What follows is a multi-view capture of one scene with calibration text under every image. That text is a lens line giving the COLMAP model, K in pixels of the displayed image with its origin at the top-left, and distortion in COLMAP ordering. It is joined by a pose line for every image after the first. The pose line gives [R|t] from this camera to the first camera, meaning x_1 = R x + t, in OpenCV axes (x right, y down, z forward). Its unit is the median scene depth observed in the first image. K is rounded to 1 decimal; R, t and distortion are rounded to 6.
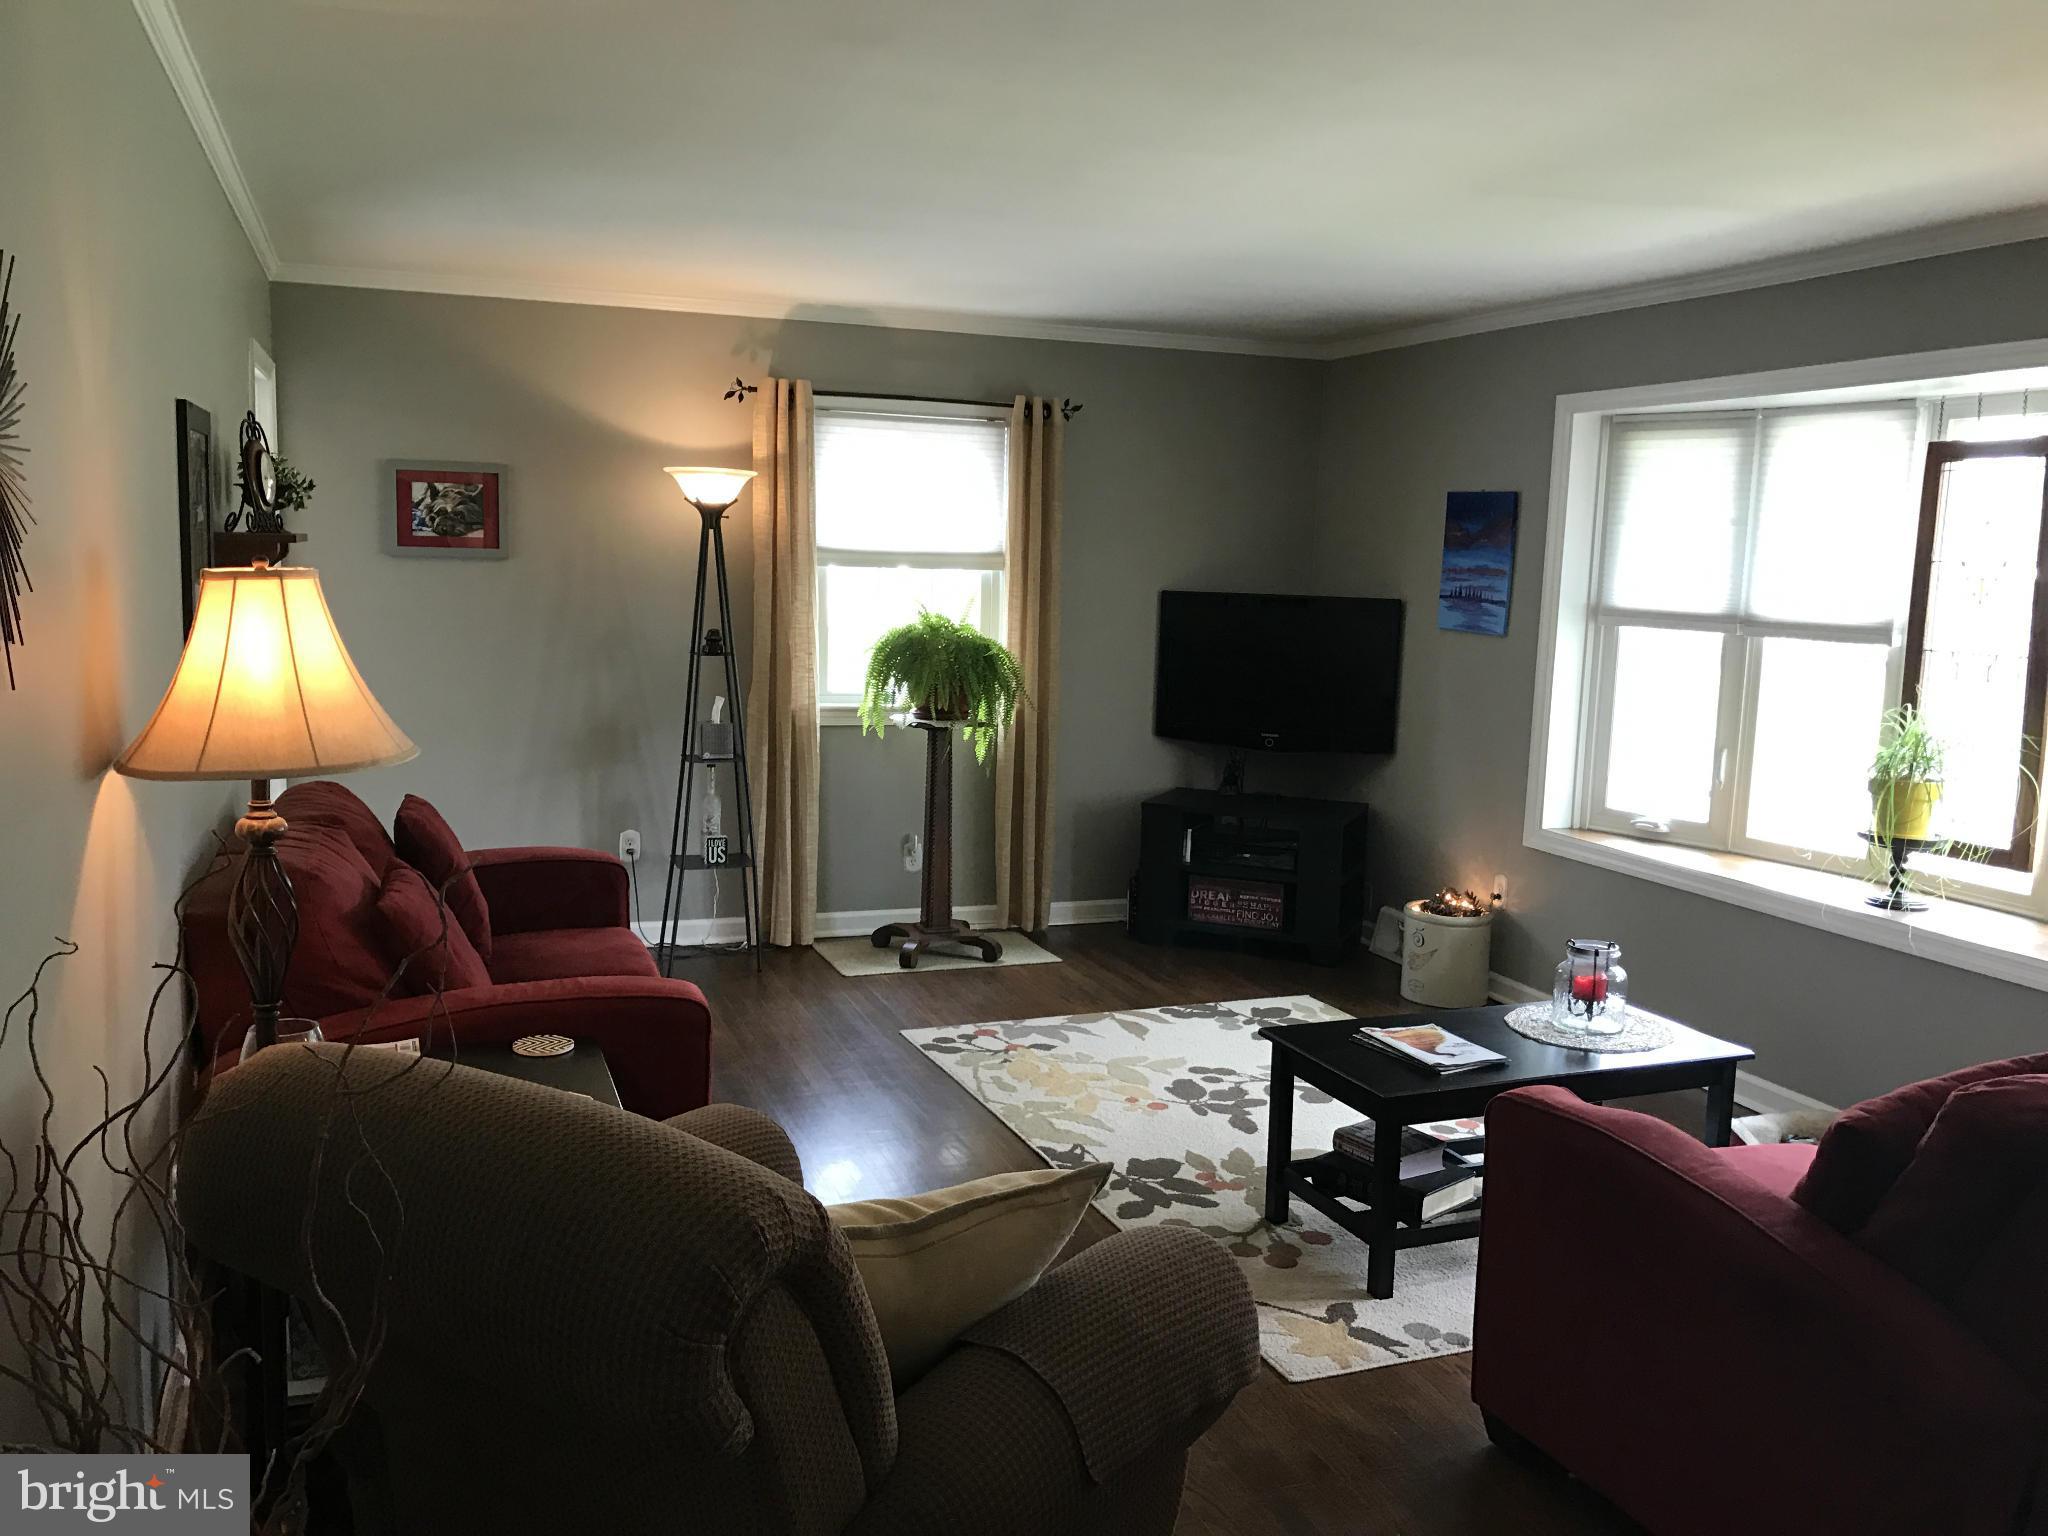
lens RADIAL K [[1722.2, 0, 1024.0], [0, 1722.2, 768.0], [0, 0, 1]] dist [0.061850, -0.050873]
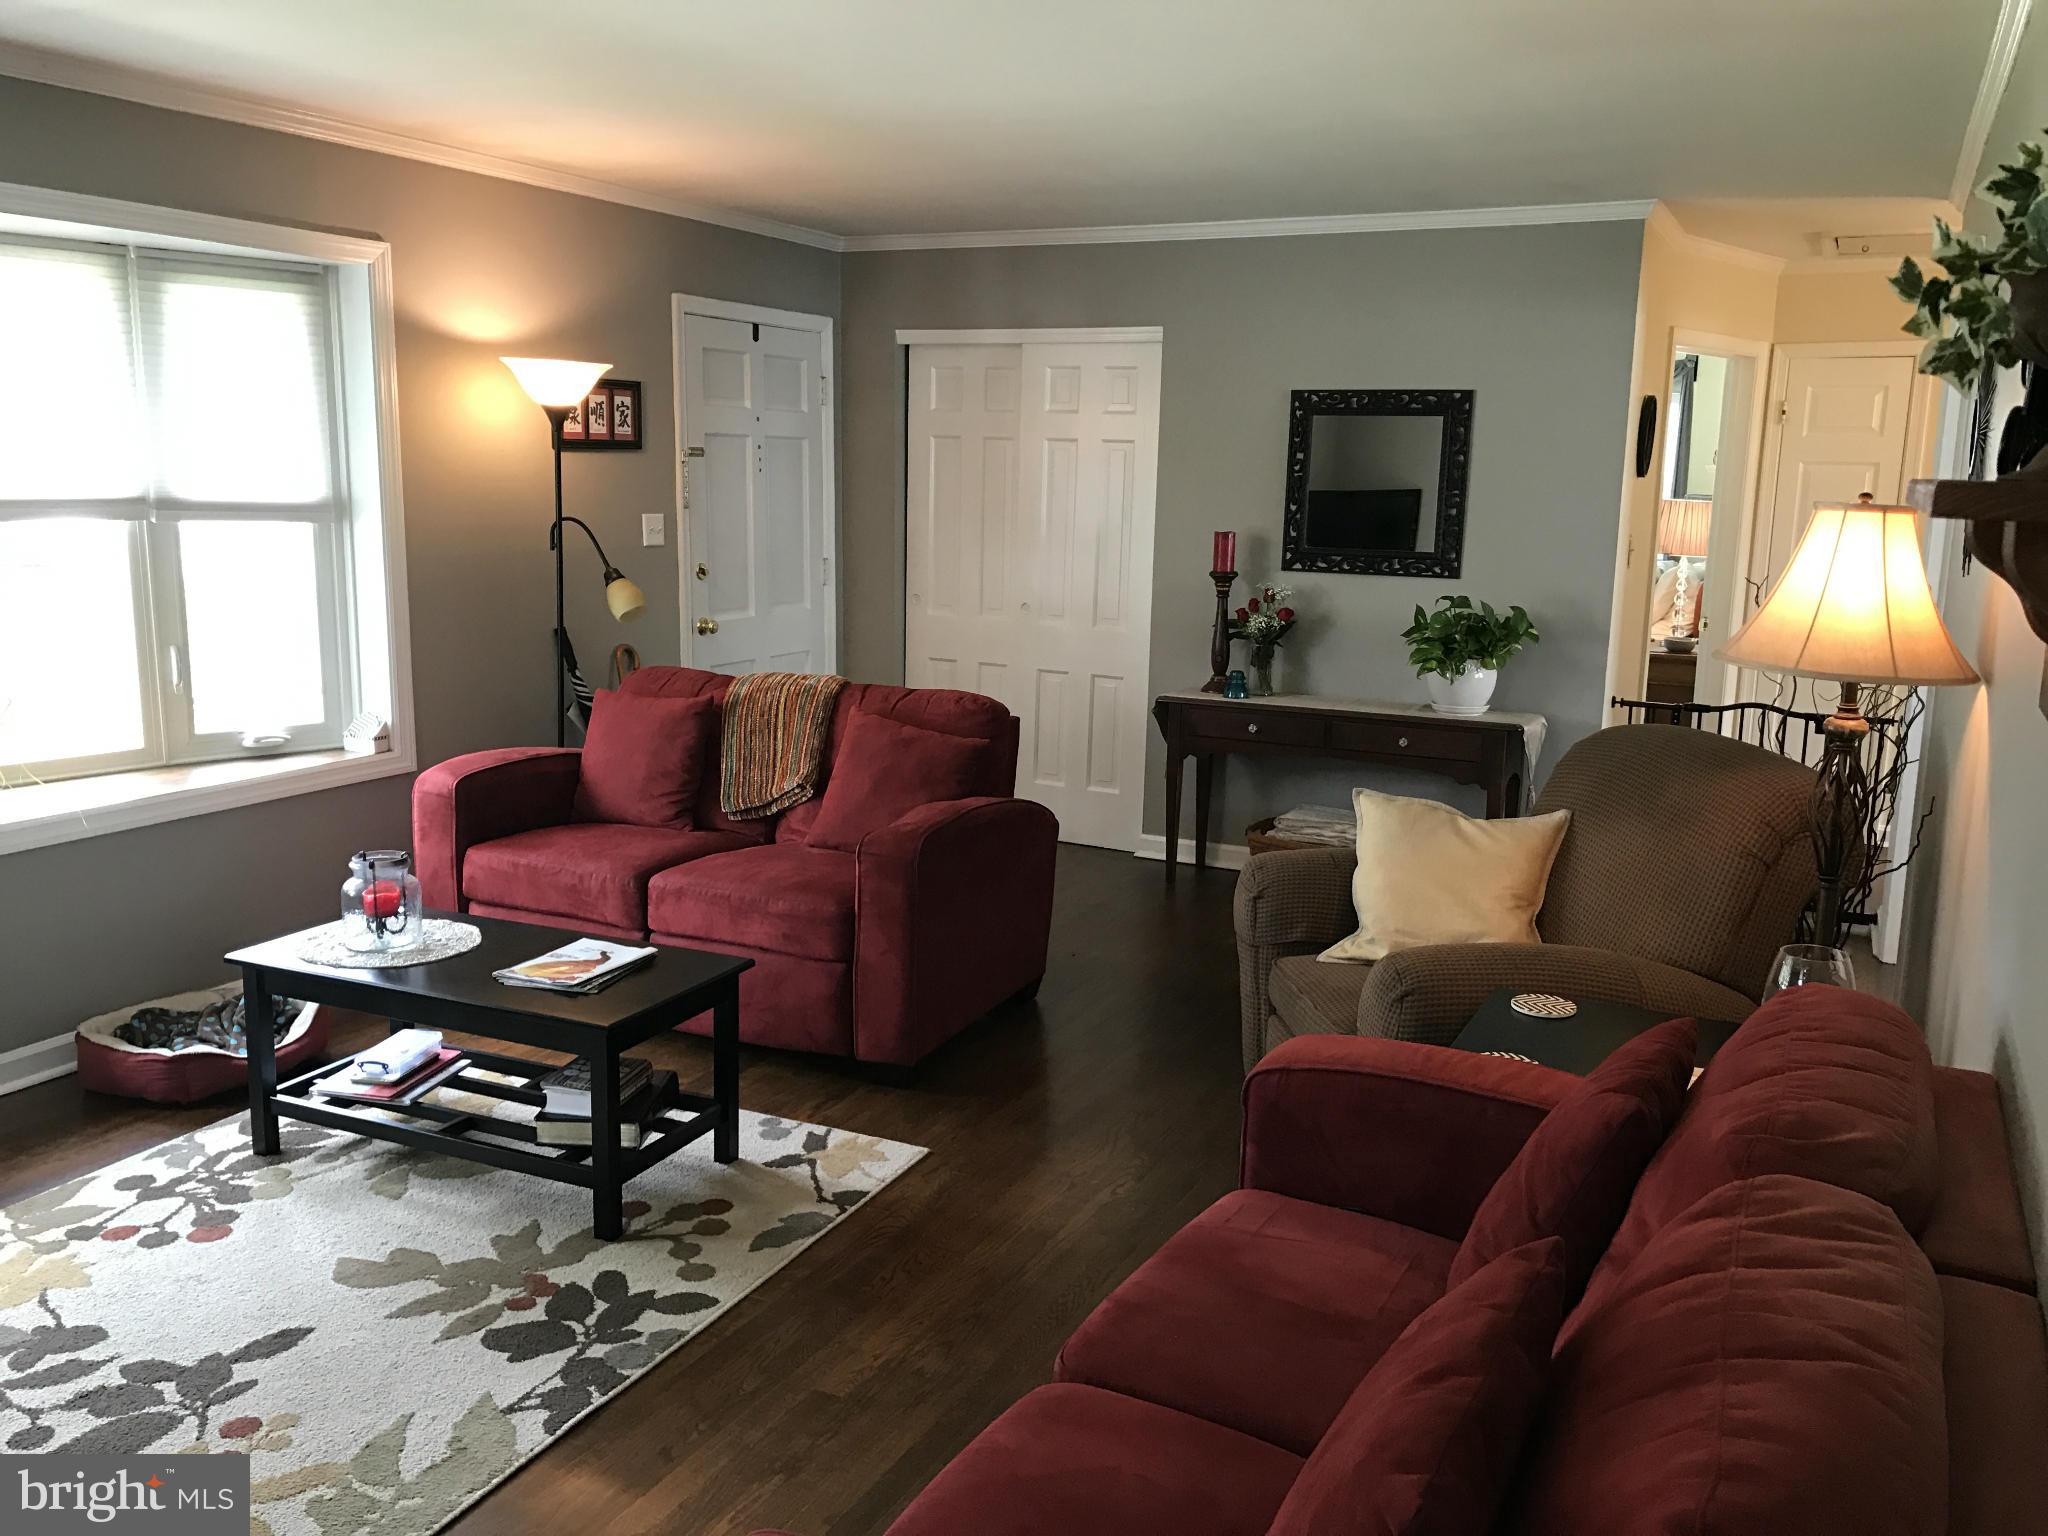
lens RADIAL K [[1686.3, 0, 1019.5], [0, 1686.3, 765.2], [0, 0, 1]] dist [-0.067837, -0.003064]
pose [[-0.688900, -0.167928, 0.705136, -0.366108], [0.061467, 0.955757, 0.287665, -0.125626], [-0.722245, 0.241515, -0.648099, 0.918957]]
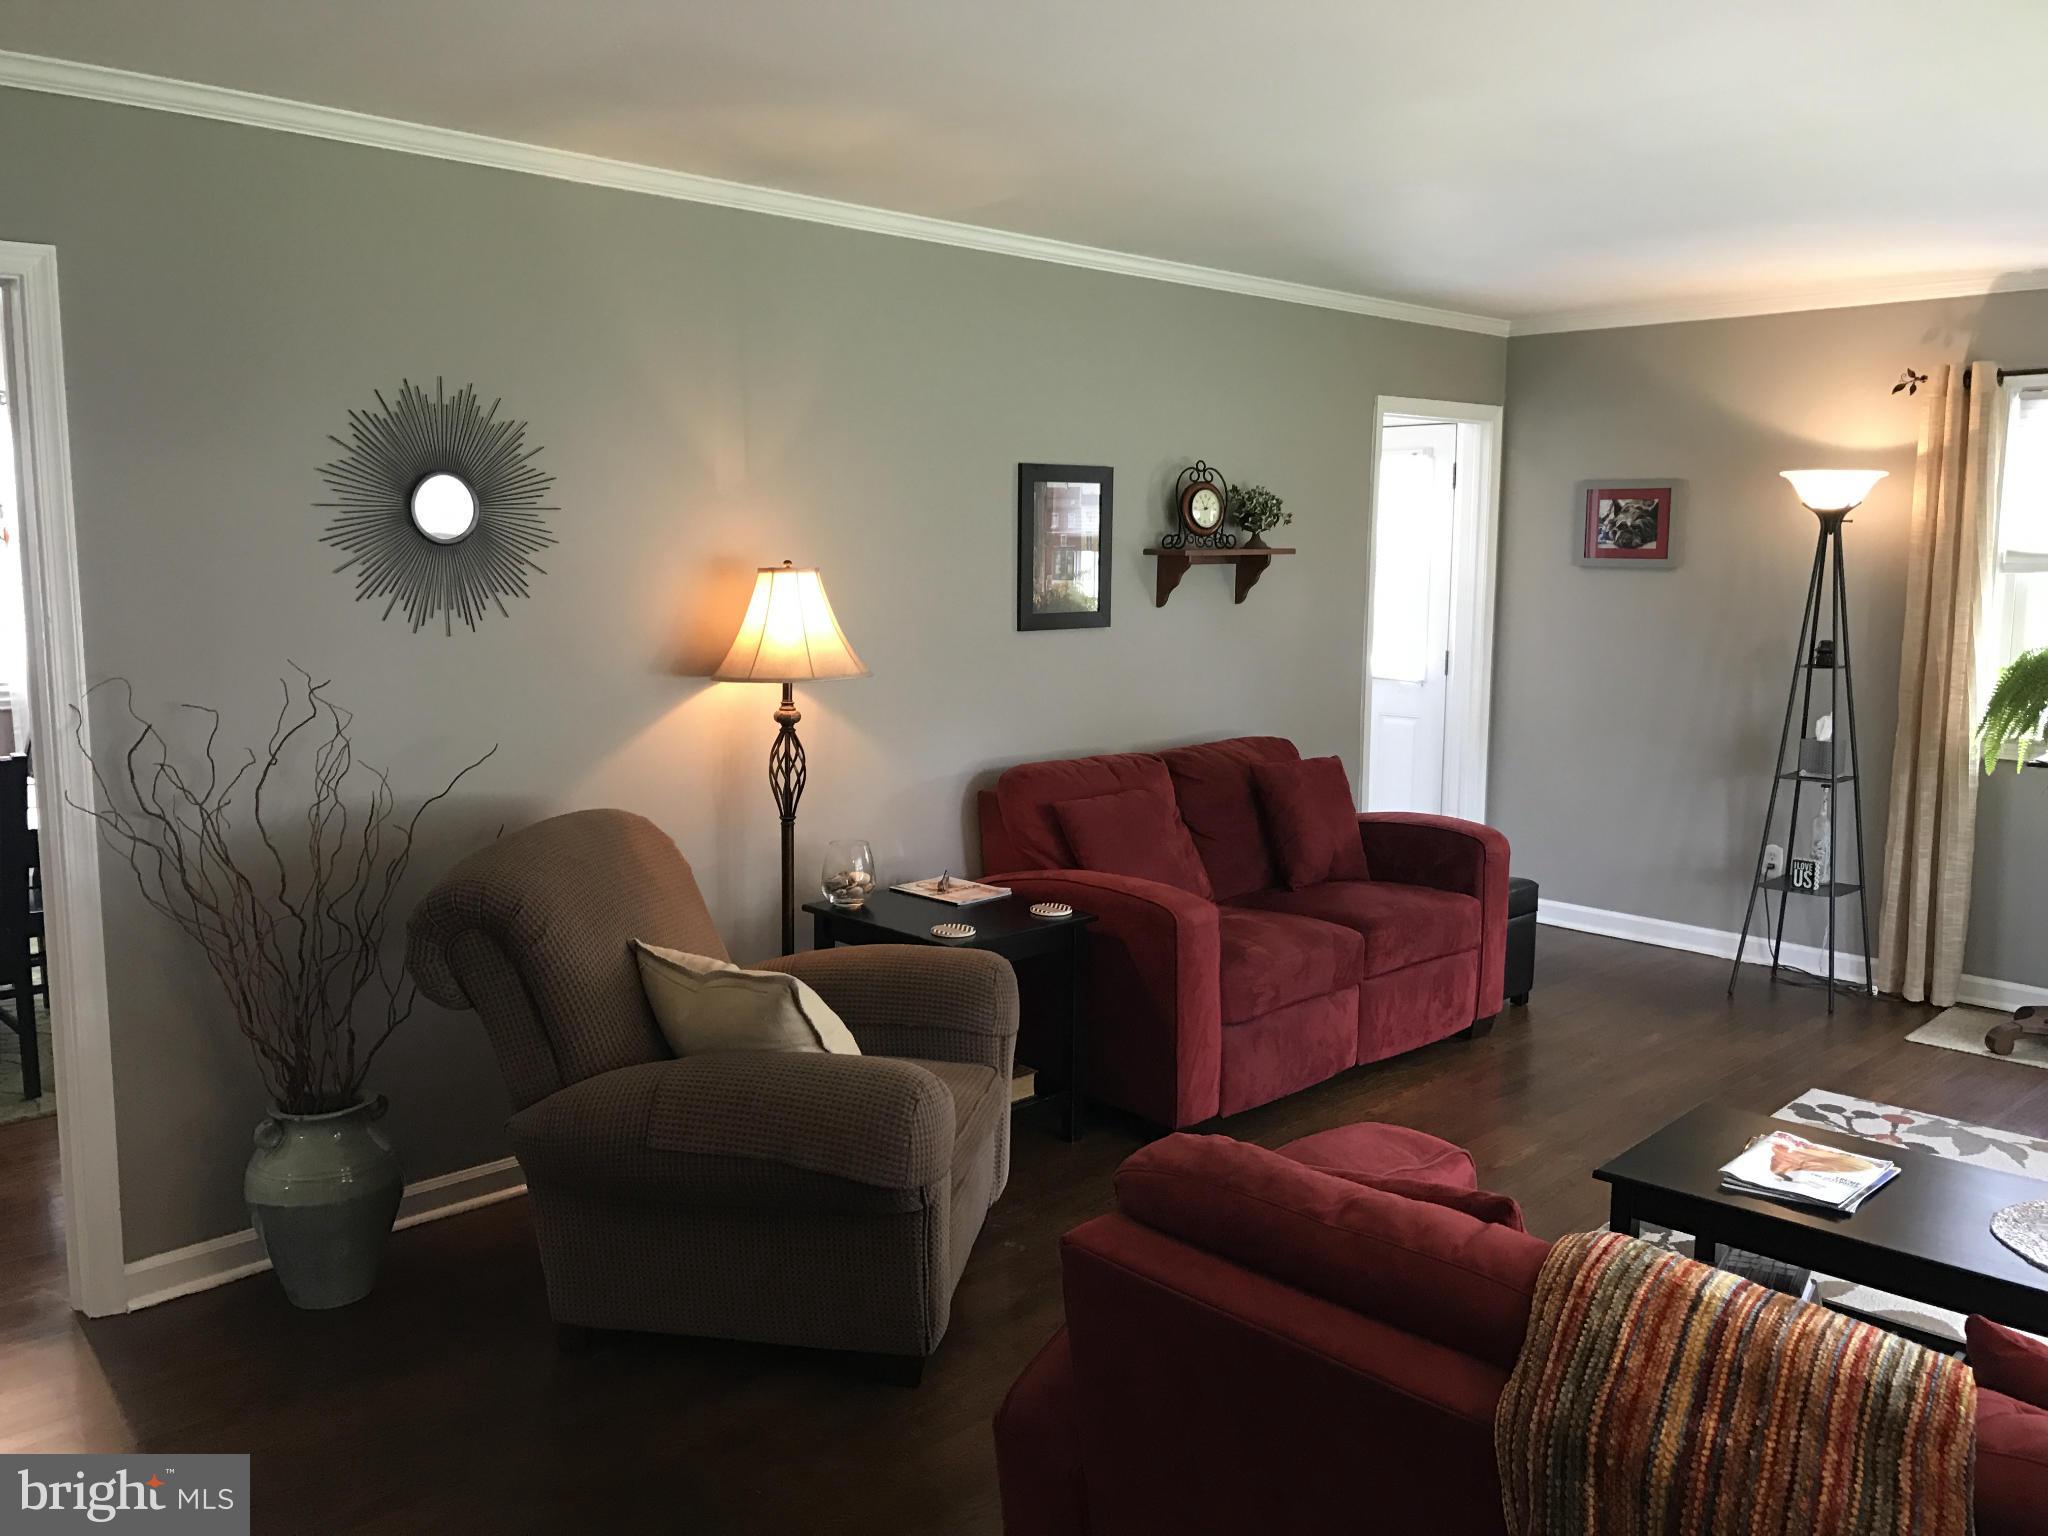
lens RADIAL K [[1722.2, 0, 1024.0], [0, 1722.2, 768.0], [0, 0, 1]] dist [0.061850, -0.050873]
pose [[0.402717, 0.100907, -0.909745, 0.523908], [-0.115535, 0.991559, 0.058838, -0.017325], [0.908004, 0.081412, 0.410976, 0.221983]]
